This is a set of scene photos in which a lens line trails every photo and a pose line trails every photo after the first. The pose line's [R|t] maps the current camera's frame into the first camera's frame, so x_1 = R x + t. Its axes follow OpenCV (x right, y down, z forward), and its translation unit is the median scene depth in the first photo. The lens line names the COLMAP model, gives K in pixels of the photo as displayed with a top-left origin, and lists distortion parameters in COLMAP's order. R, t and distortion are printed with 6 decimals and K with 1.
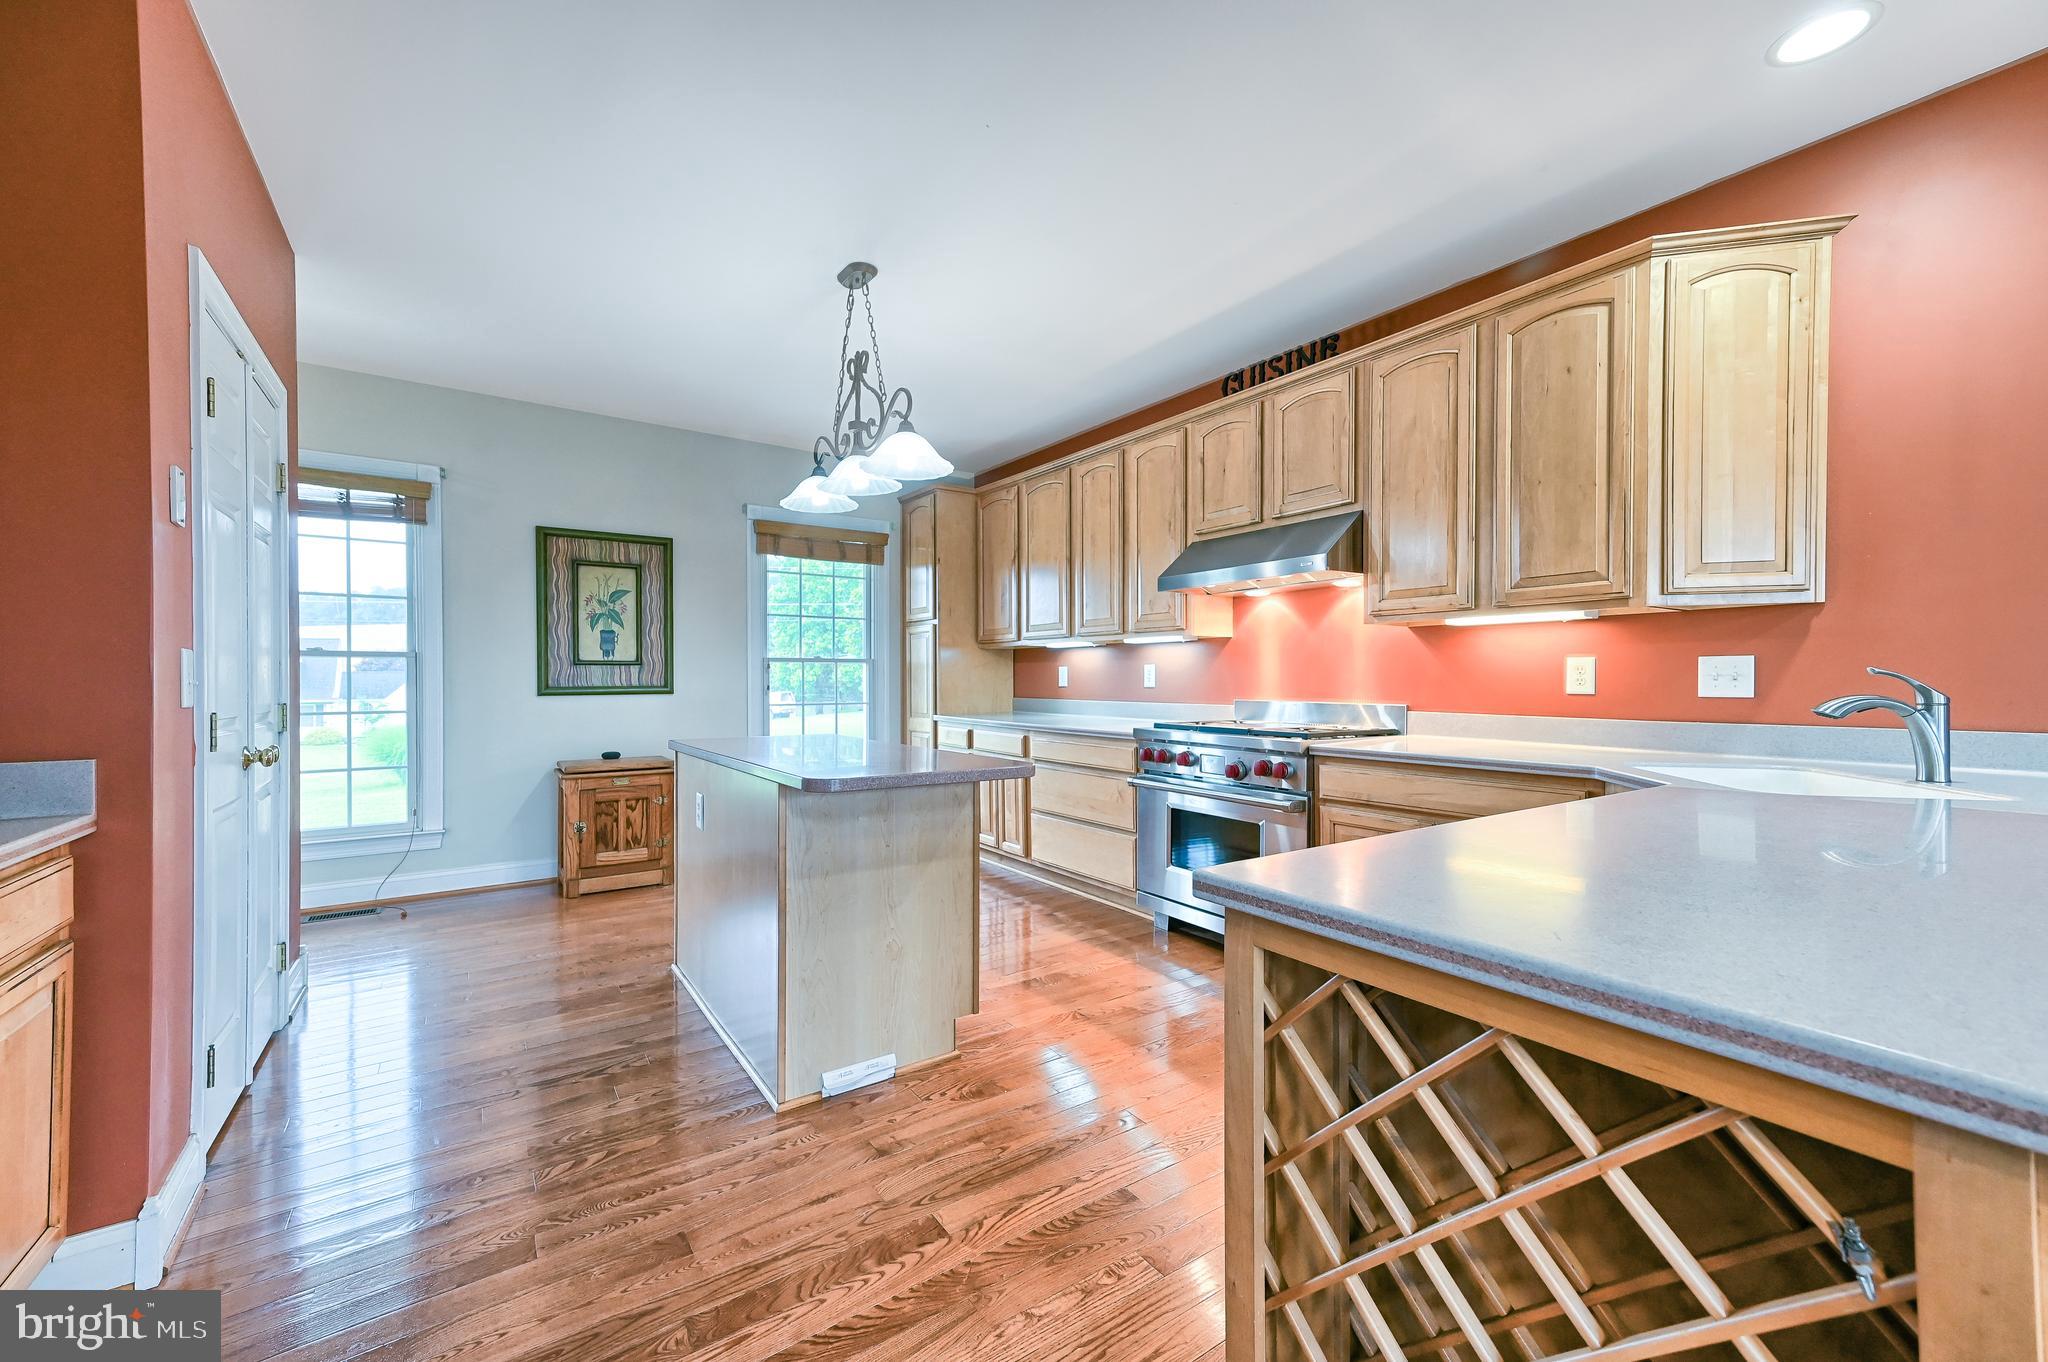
lens RADIAL K [[800.0, 0, 1035.5], [0, 800.0, 686.1], [0, 0, 1]] dist [0.002961, -0.000034]
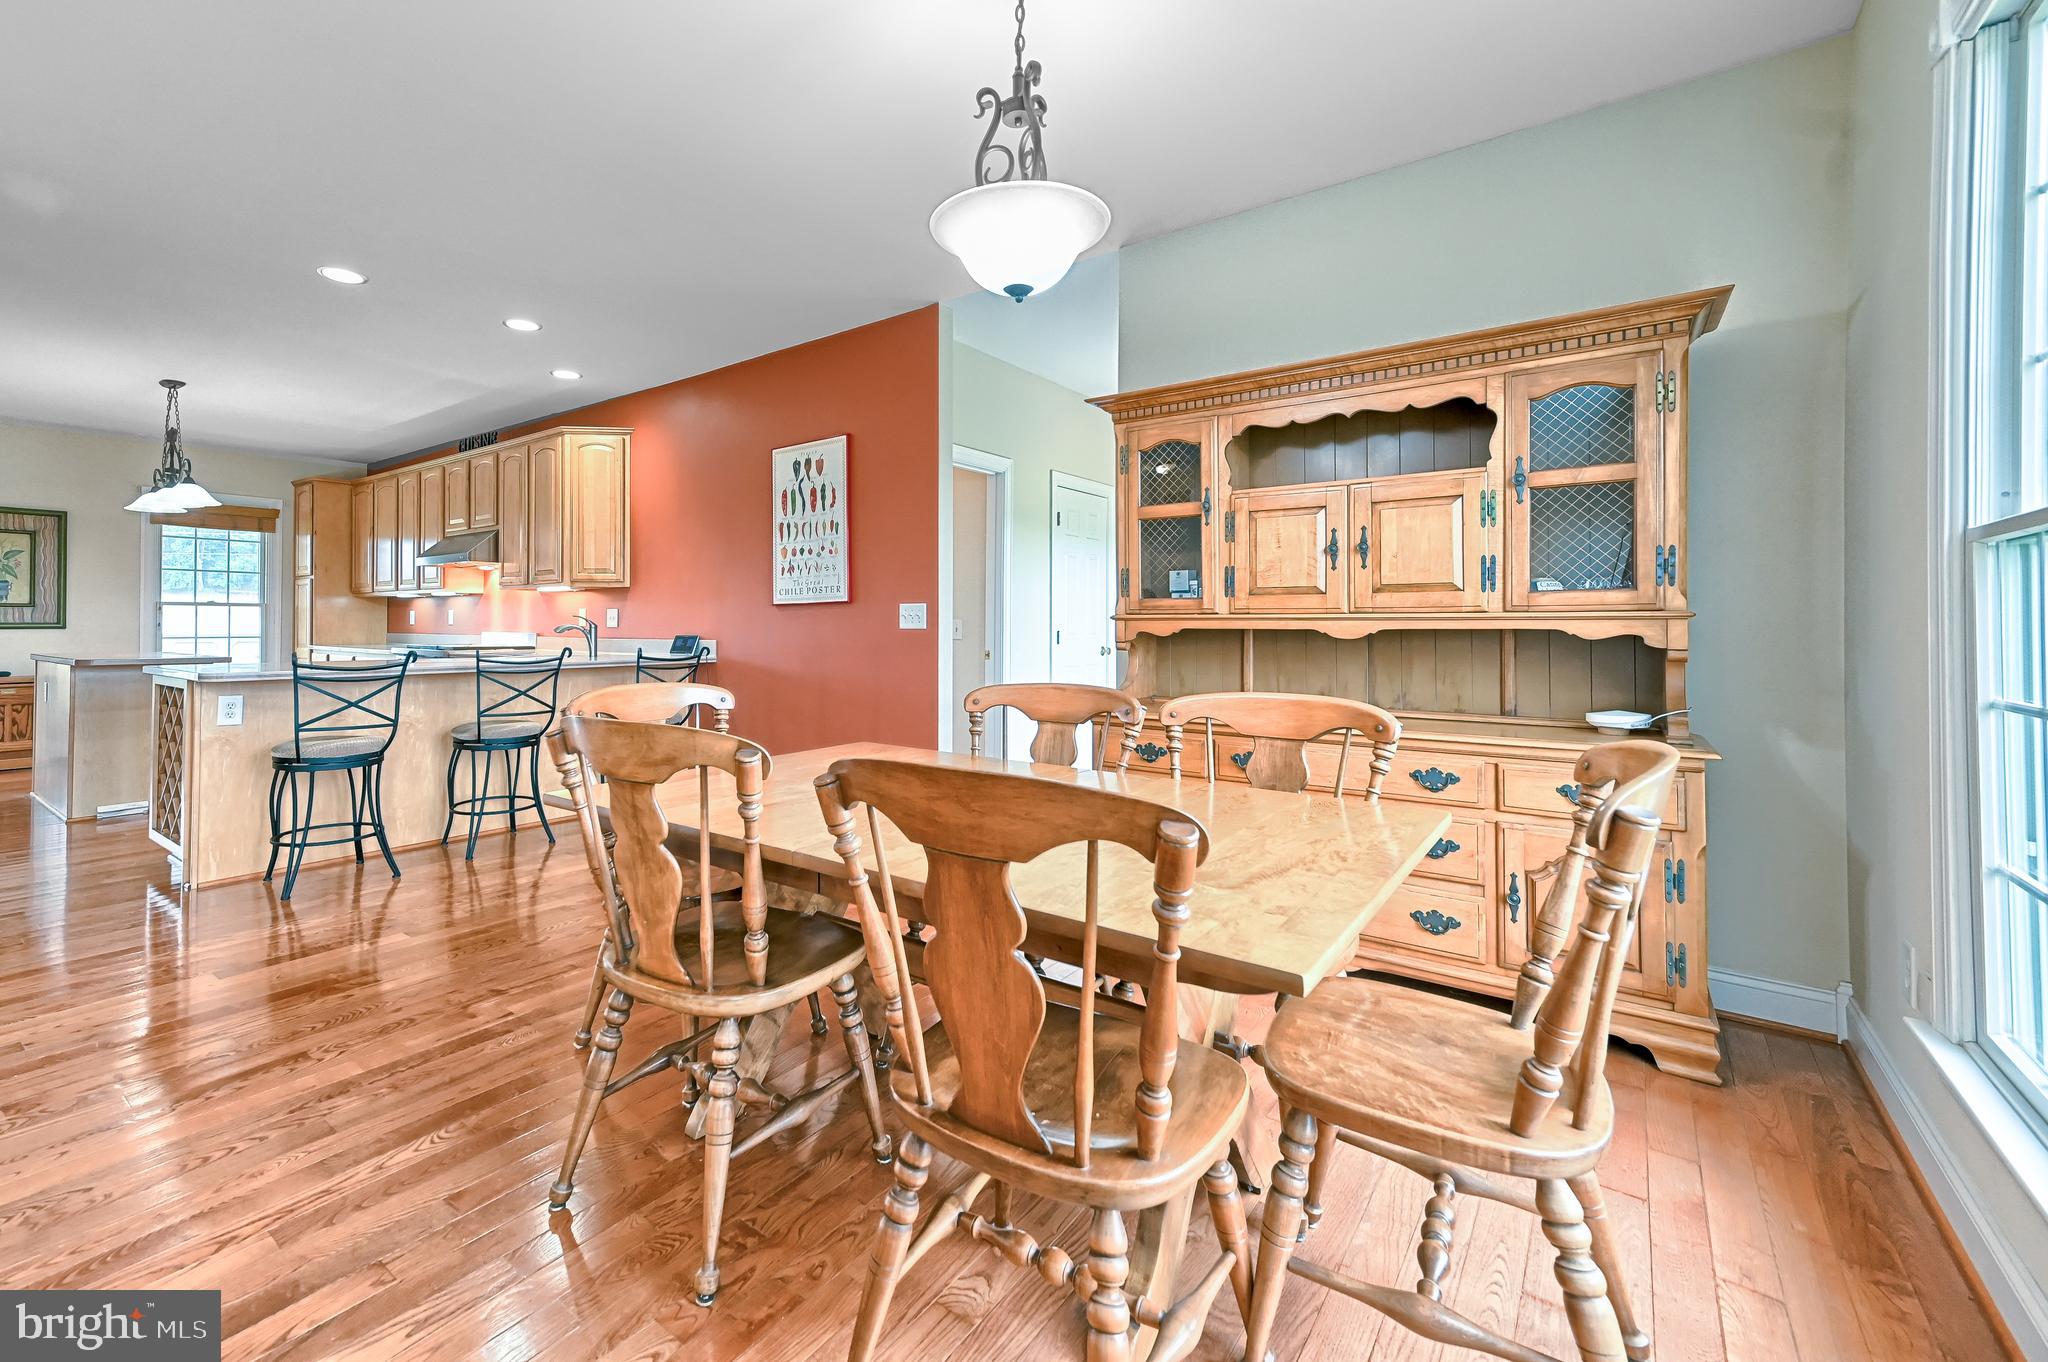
lens RADIAL K [[832.2, 0, 967.5], [0, 832.2, 610.2], [0, 0, 1]] dist [-0.004009, -0.001000]
pose [[0.947046, 0.003461, 0.321079, 0.529330], [0.003647, 0.999761, -0.021535, 0.014531], [-0.321077, 0.021565, 0.946807, -0.788072]]
